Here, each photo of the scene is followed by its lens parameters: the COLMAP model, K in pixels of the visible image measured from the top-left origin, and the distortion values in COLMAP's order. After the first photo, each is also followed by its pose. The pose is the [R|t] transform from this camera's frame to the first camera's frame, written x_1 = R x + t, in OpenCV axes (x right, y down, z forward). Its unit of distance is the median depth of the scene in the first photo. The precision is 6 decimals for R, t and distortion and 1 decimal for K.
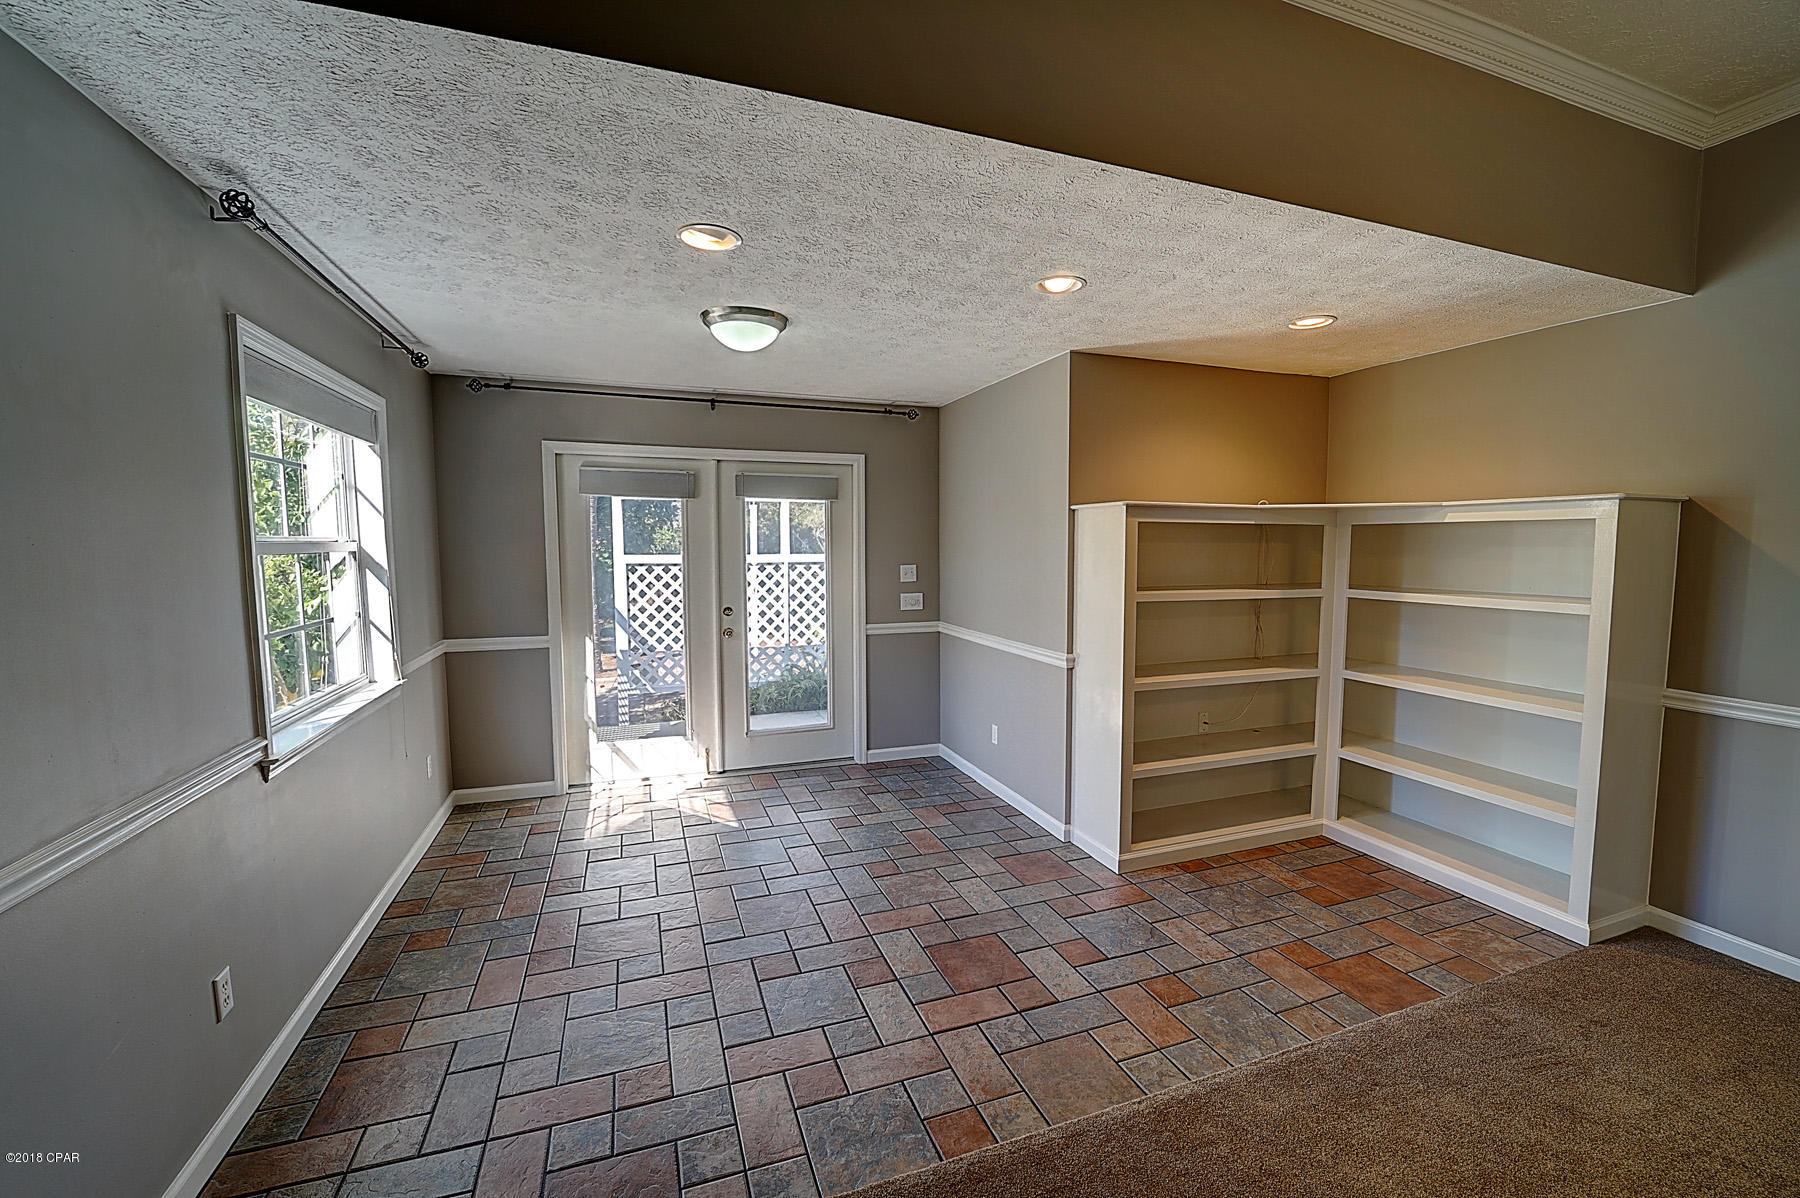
lens RADIAL K [[734.8, 0, 905.1], [0, 734.8, 598.0], [0, 0, 1]] dist [-0.022859, 0.000232]
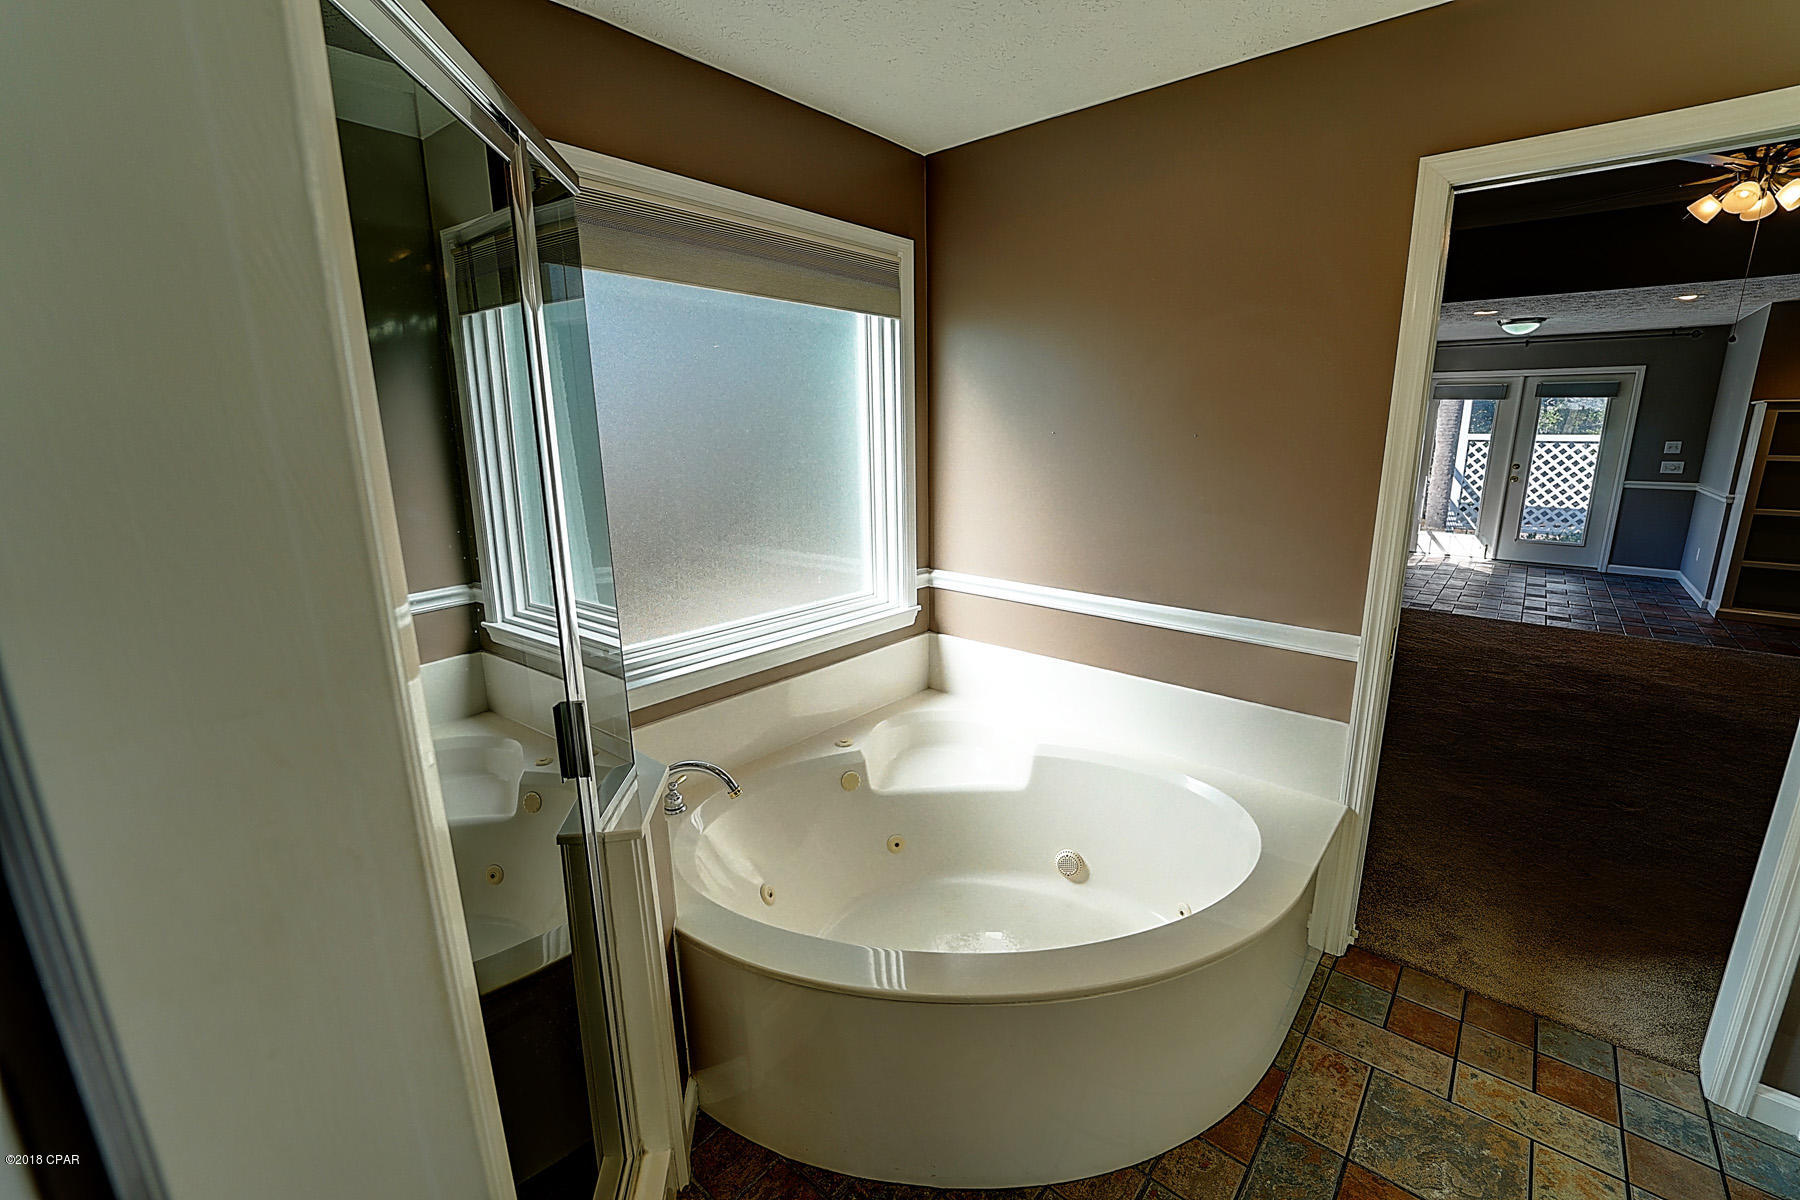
lens RADIAL K [[734.8, 0, 905.1], [0, 734.8, 599.0], [0, 0, 1]] dist [-0.022859, 0.000232]
pose [[0.482812, 0.193080, -0.854173, 0.570230], [-0.056852, 0.980244, 0.189443, 0.083461], [0.873876, -0.042903, 0.484251, -1.079549]]
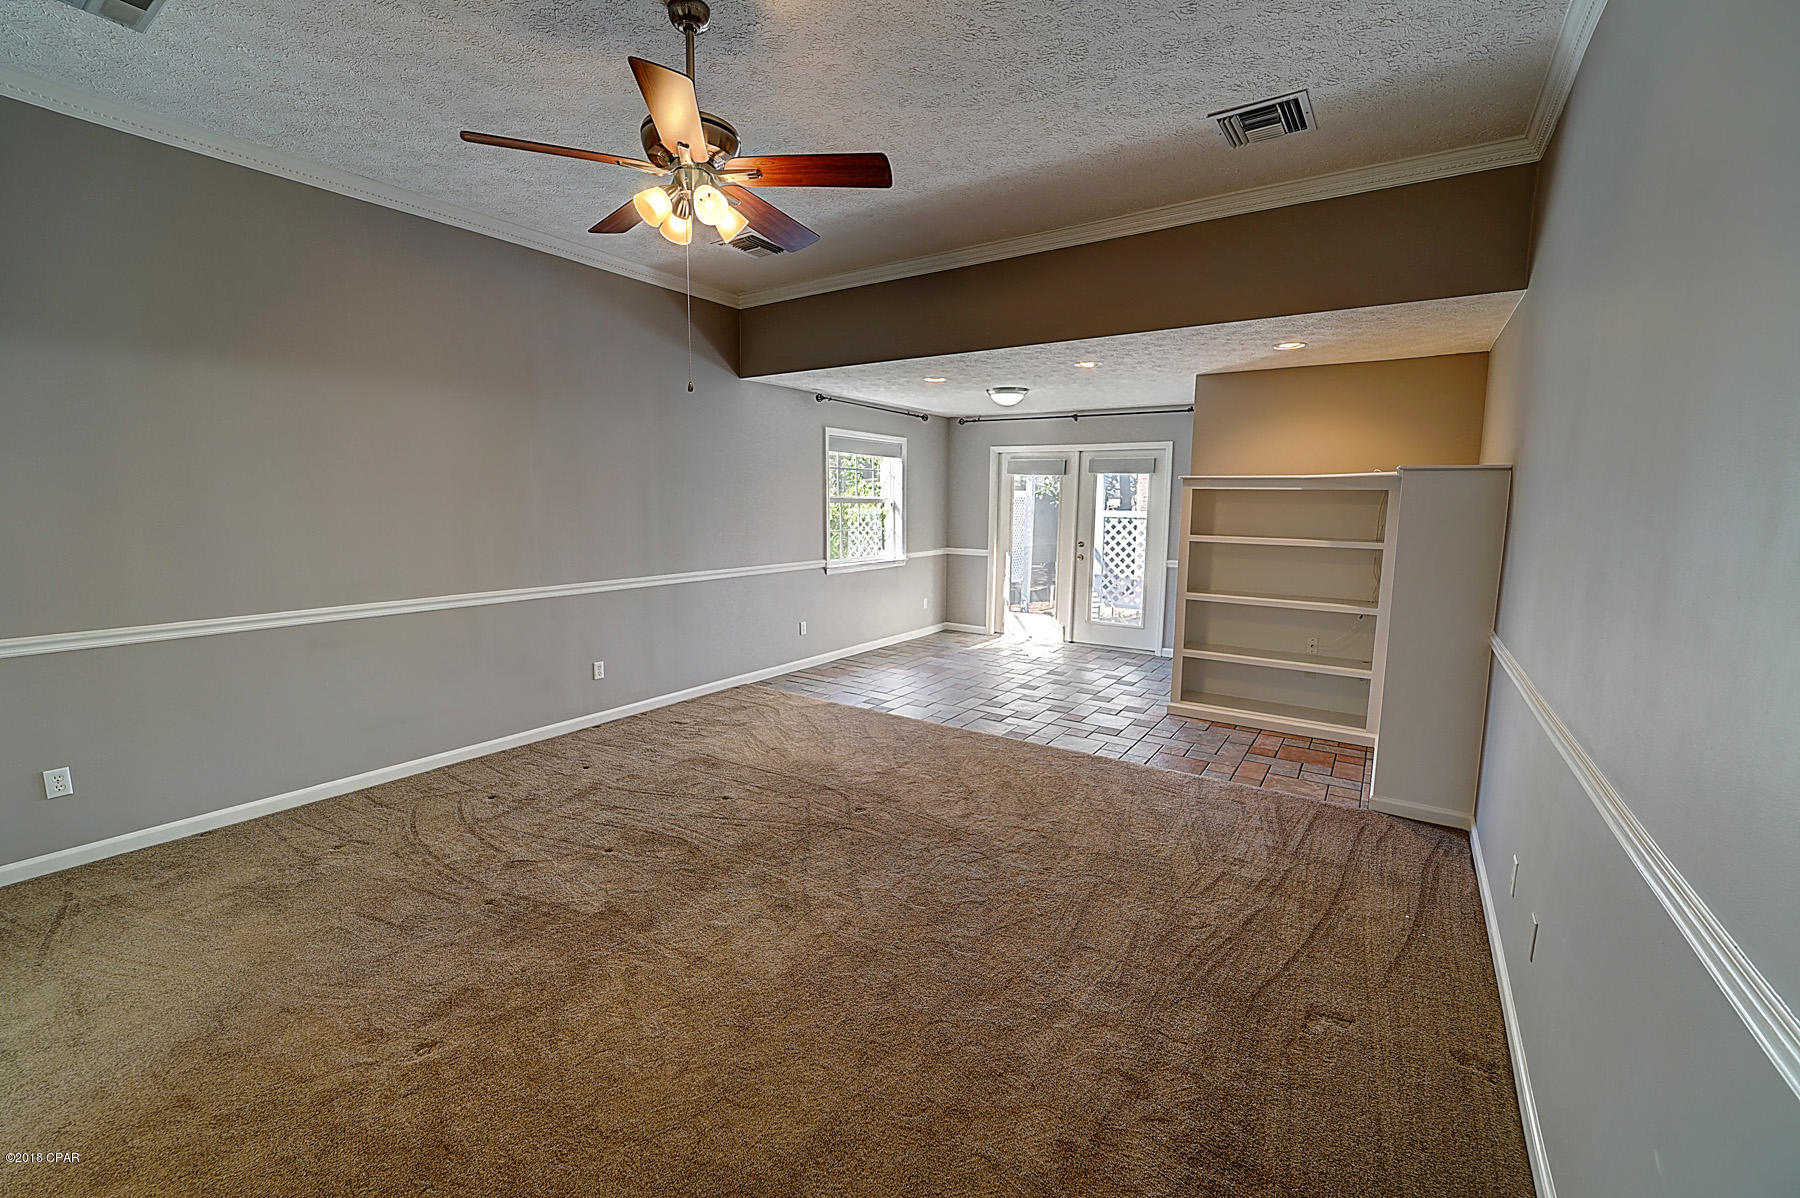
lens RADIAL K [[734.8, 0, 905.1], [0, 734.8, 598.0], [0, 0, 1]] dist [-0.022859, 0.000232]
pose [[0.590020, 0.112337, -0.799535, 0.839603], [-0.071543, 0.993652, 0.086815, 0.023359], [0.804212, 0.005978, 0.594312, -0.278067]]
